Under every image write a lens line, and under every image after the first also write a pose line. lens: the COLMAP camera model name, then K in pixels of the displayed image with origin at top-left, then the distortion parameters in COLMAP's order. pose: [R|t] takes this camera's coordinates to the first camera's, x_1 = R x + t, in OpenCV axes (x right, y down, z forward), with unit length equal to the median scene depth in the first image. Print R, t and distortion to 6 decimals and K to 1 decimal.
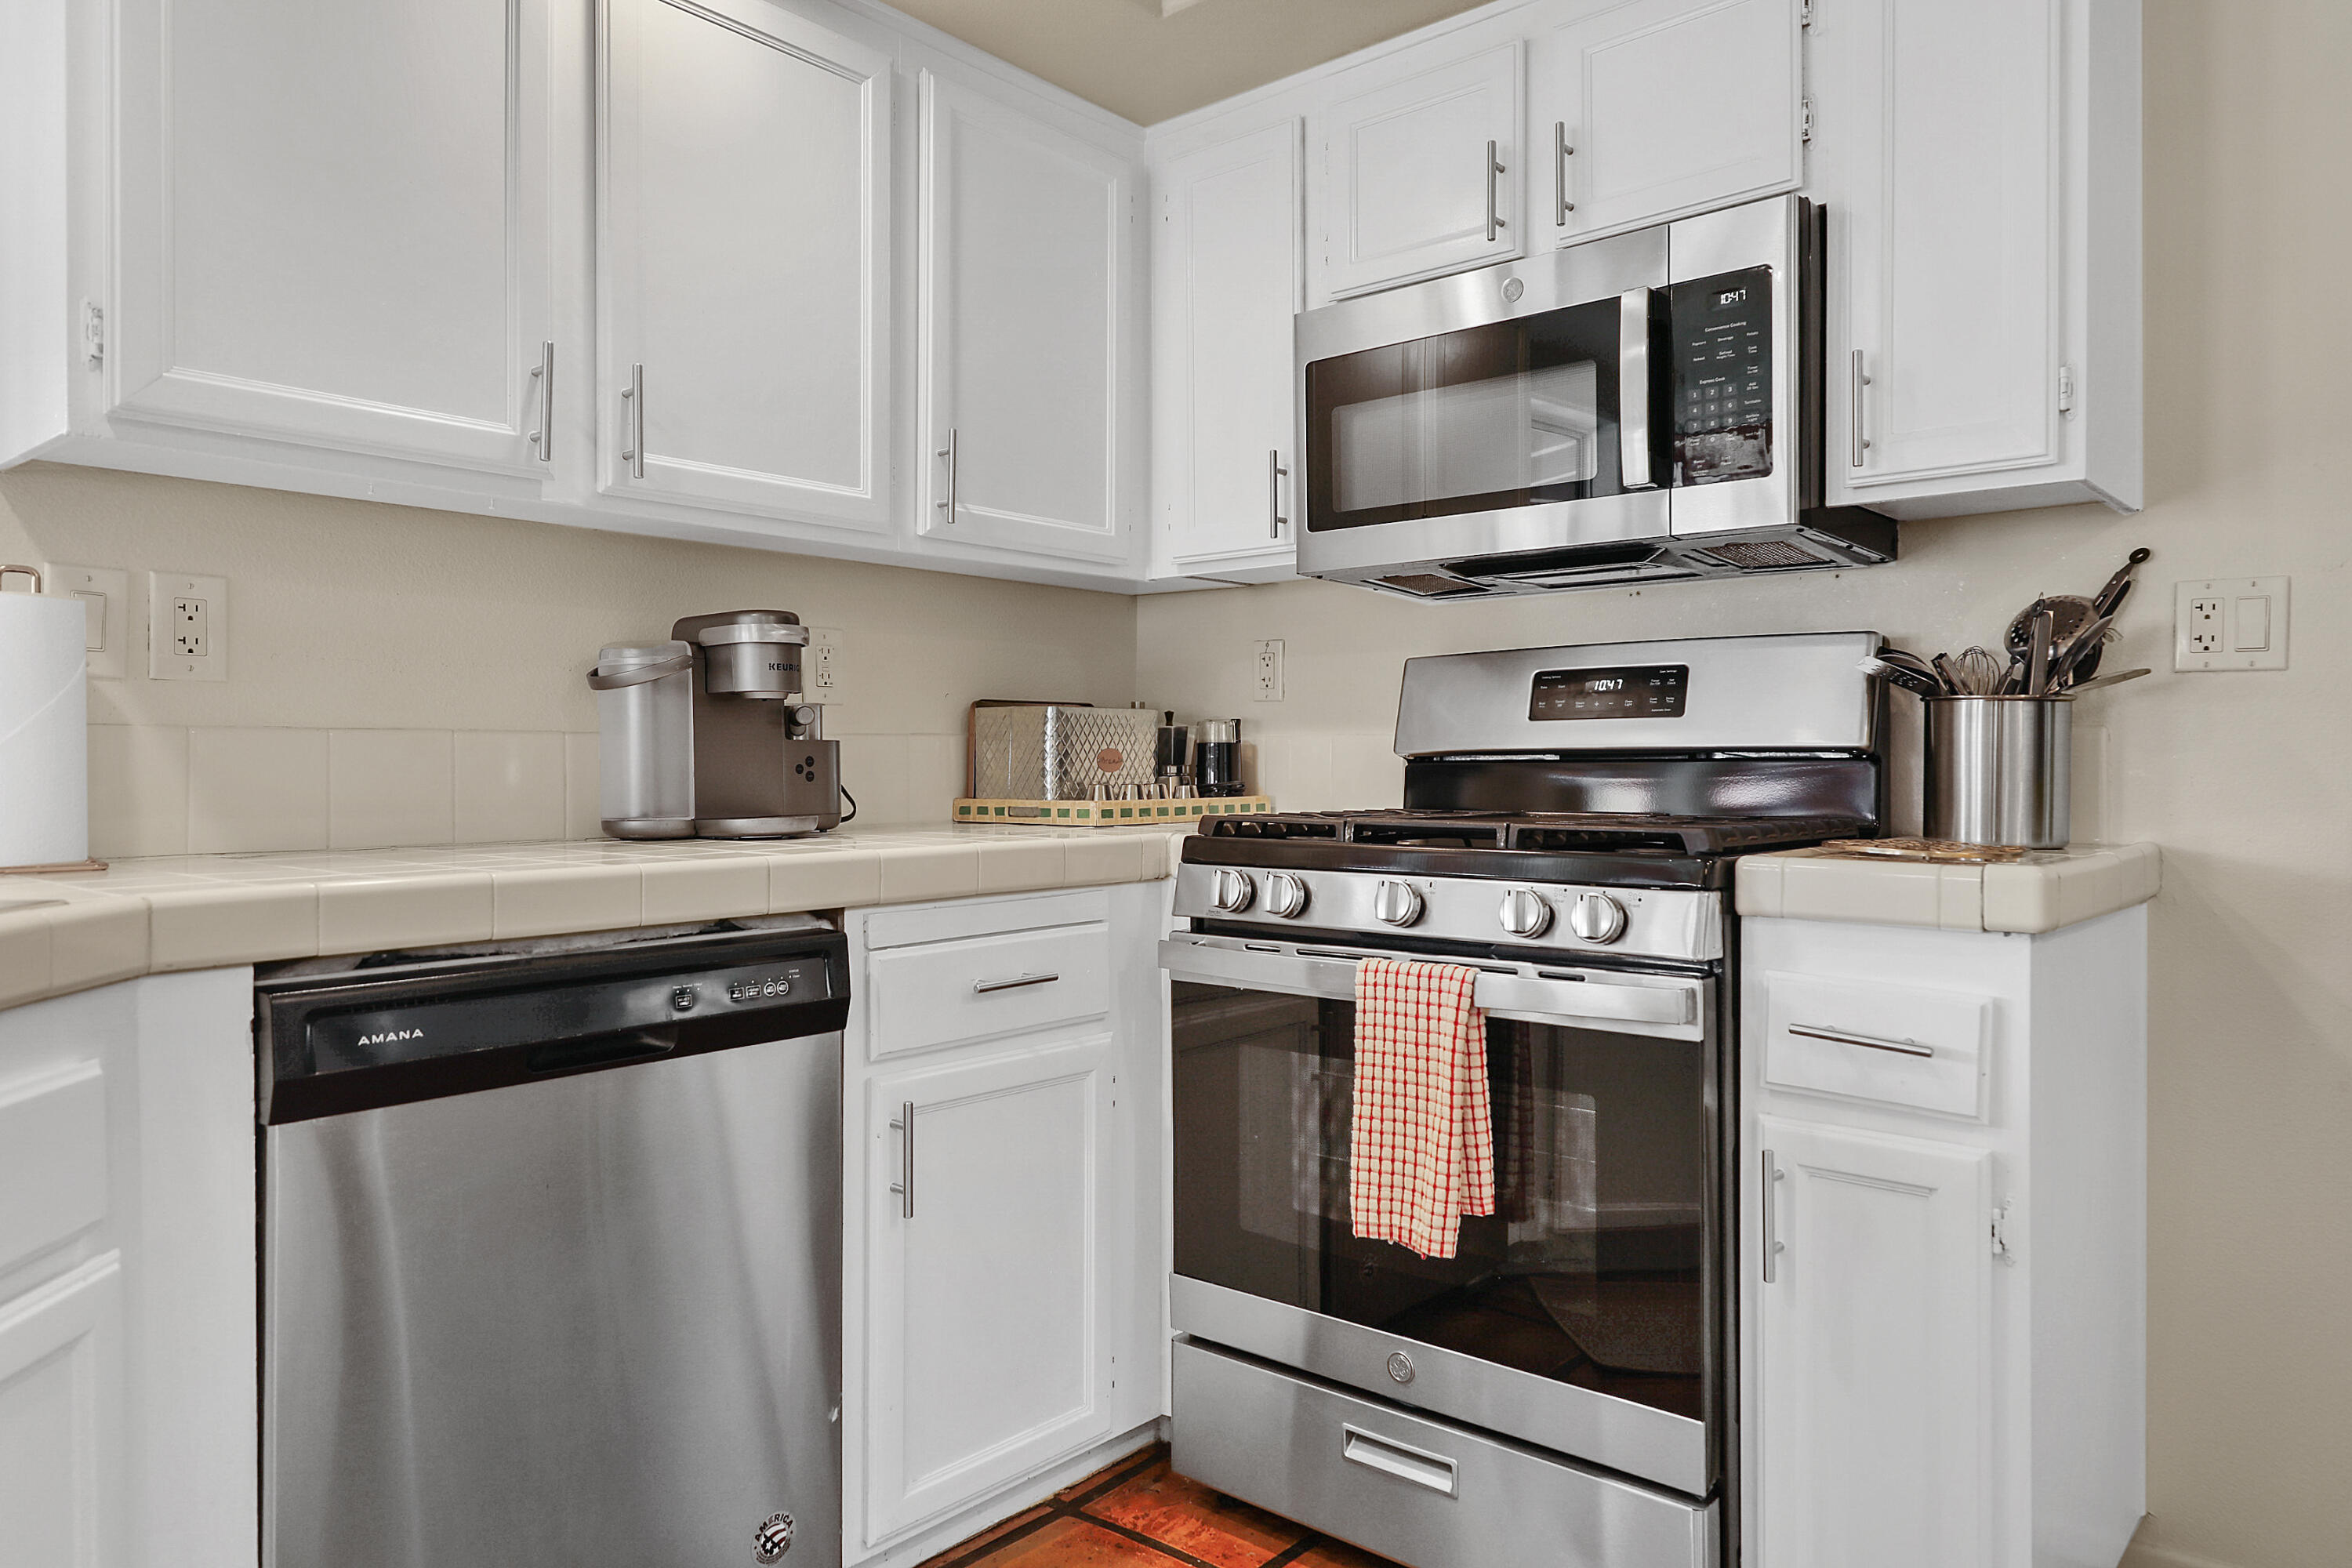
lens RADIAL K [[1535.5, 0, 1183.9], [0, 1535.5, 771.5], [0, 0, 1]] dist [-0.003845, -0.000393]
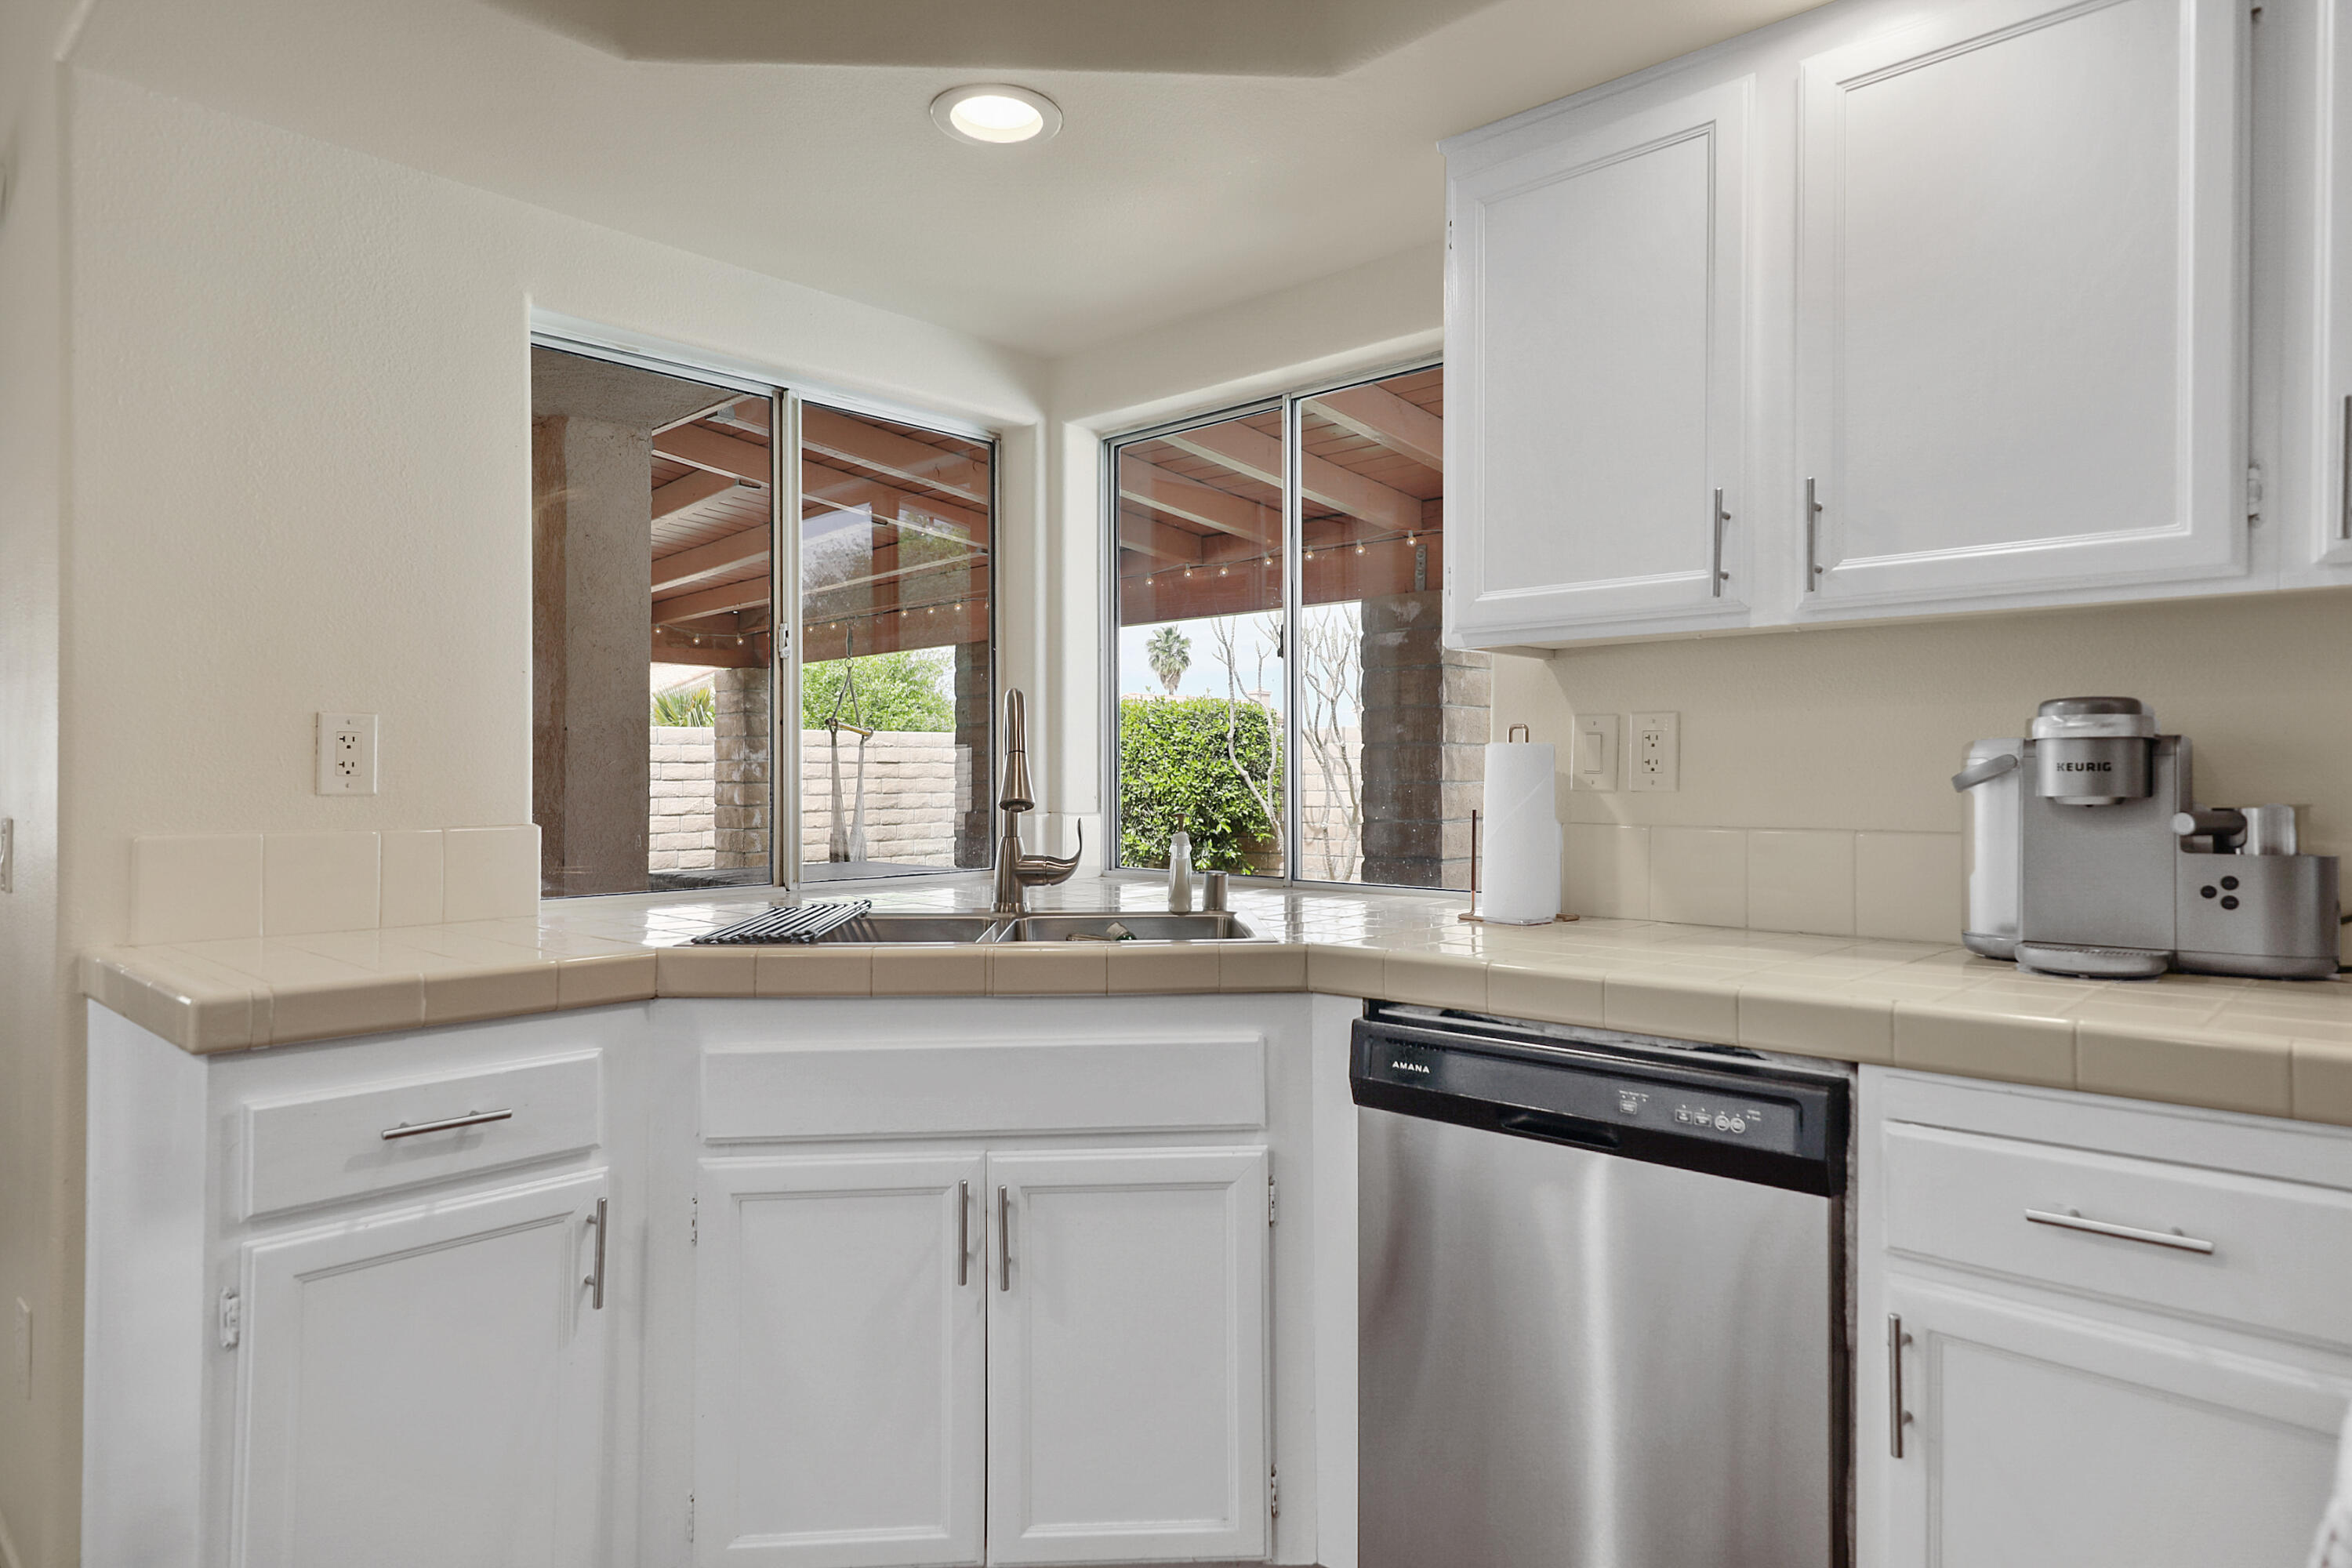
lens RADIAL K [[1364.8, 0, 1178.0], [0, 1364.8, 782.6], [0, 0, 1]] dist [0.010431, 0.000463]
pose [[-0.055833, 0.005648, -0.998424, 0.572432], [-0.003206, 0.999978, 0.005836, -0.072820], [0.998435, 0.003527, -0.055814, 0.651978]]
